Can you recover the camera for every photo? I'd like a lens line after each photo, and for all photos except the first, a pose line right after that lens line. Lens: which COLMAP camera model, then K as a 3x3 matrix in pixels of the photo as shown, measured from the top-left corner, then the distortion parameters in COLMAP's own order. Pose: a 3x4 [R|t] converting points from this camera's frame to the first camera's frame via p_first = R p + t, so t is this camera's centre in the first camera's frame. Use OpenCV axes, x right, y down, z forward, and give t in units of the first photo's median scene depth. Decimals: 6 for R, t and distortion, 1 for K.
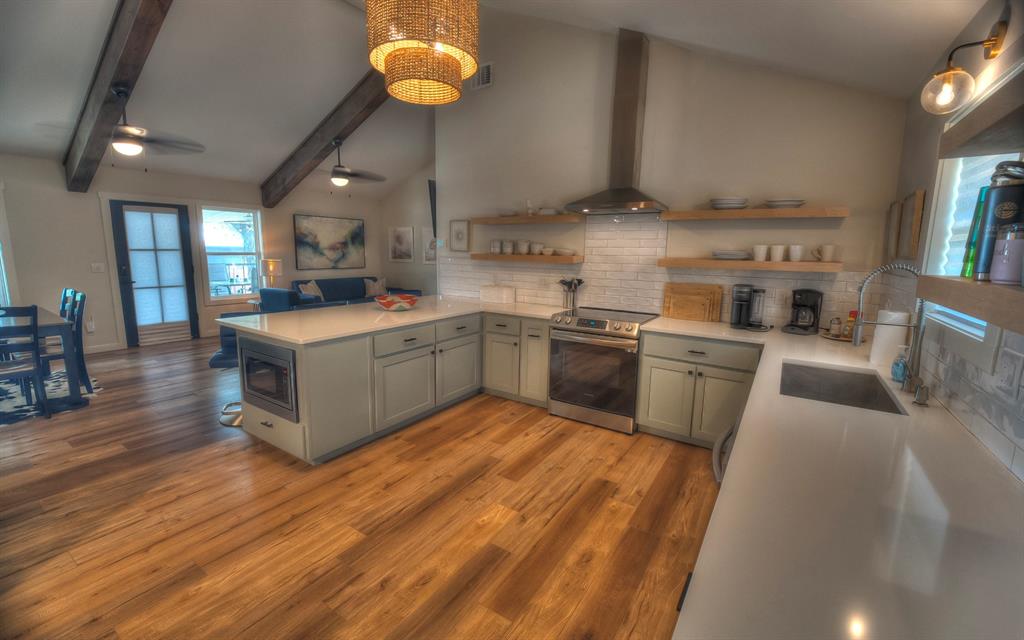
lens RADIAL K [[423.7, 0, 516.4], [0, 423.7, 309.1], [0, 0, 1]] dist [-0.021439, -0.000232]
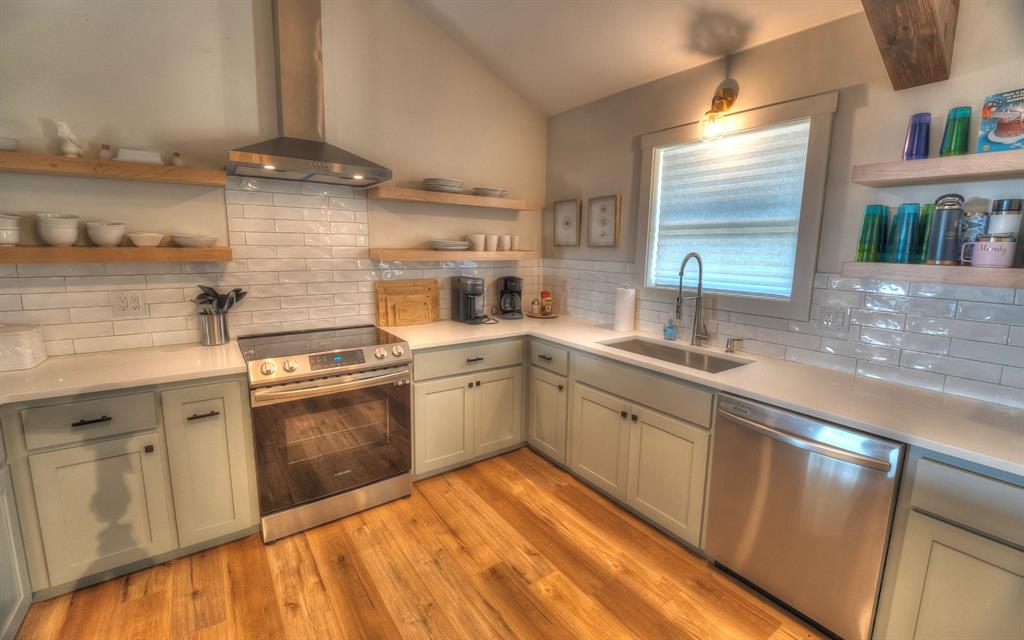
lens RADIAL K [[423.7, 0, 516.4], [0, 423.7, 309.1], [0, 0, 1]] dist [-0.021439, -0.000232]
pose [[0.350857, -0.145440, 0.925066, -0.284098], [0.116309, 0.986984, 0.111062, -0.074946], [-0.929178, 0.068626, 0.363206, 0.541193]]
